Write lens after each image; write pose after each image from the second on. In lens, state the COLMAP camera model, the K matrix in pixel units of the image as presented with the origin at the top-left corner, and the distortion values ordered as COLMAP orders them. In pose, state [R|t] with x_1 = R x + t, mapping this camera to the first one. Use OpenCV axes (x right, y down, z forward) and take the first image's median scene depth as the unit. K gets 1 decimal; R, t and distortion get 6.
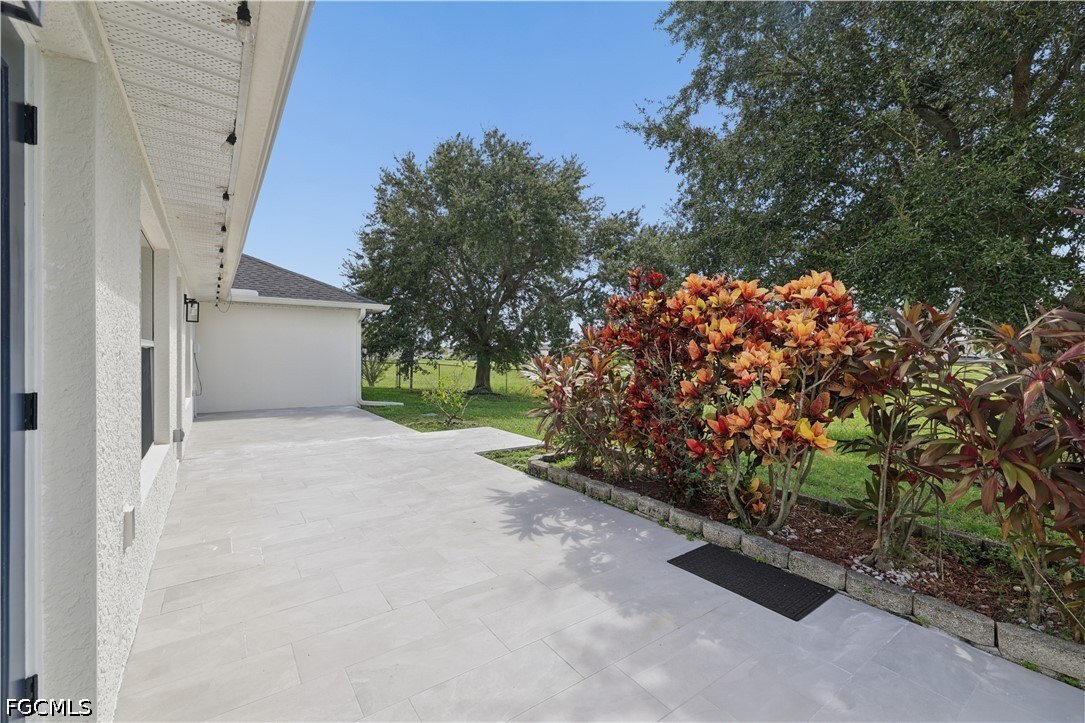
lens RADIAL K [[453.0, 0, 543.5], [0, 453.0, 358.3], [0, 0, 1]] dist [-0.000844, -0.000228]
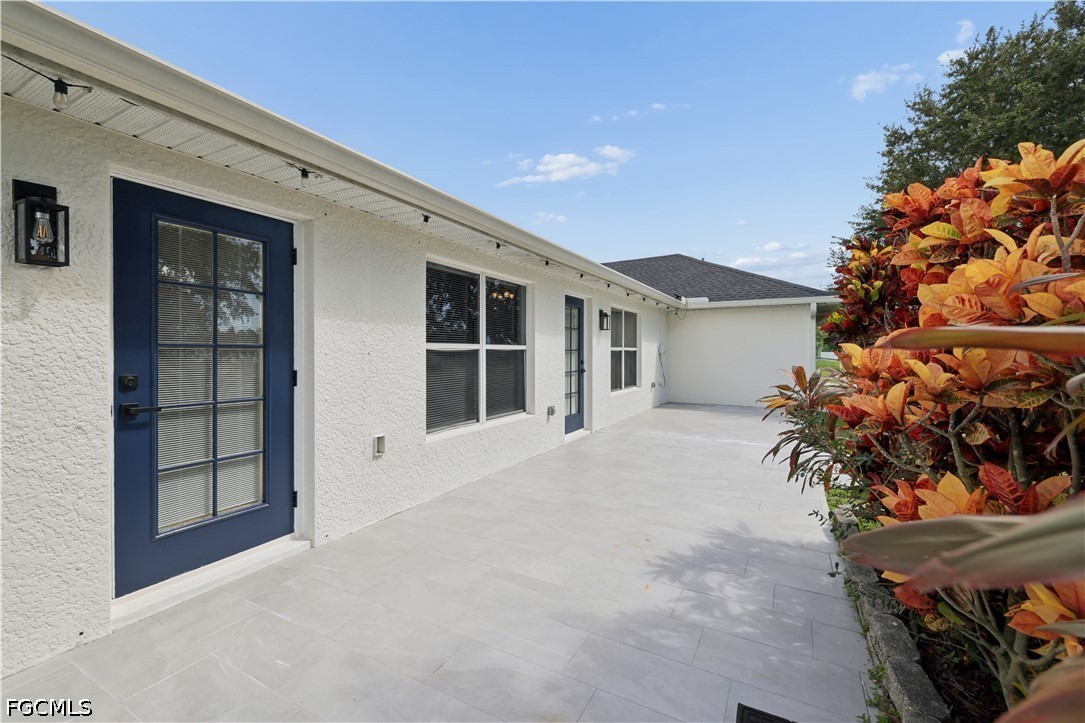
lens RADIAL K [[453.0, 0, 543.6], [0, 453.0, 357.2], [0, 0, 1]] dist [-0.000844, -0.000228]
pose [[0.432079, 0.004772, -0.901823, 0.570017], [-0.006968, 0.999974, 0.001952, -0.002428], [0.901809, 0.005441, 0.432101, 0.422885]]
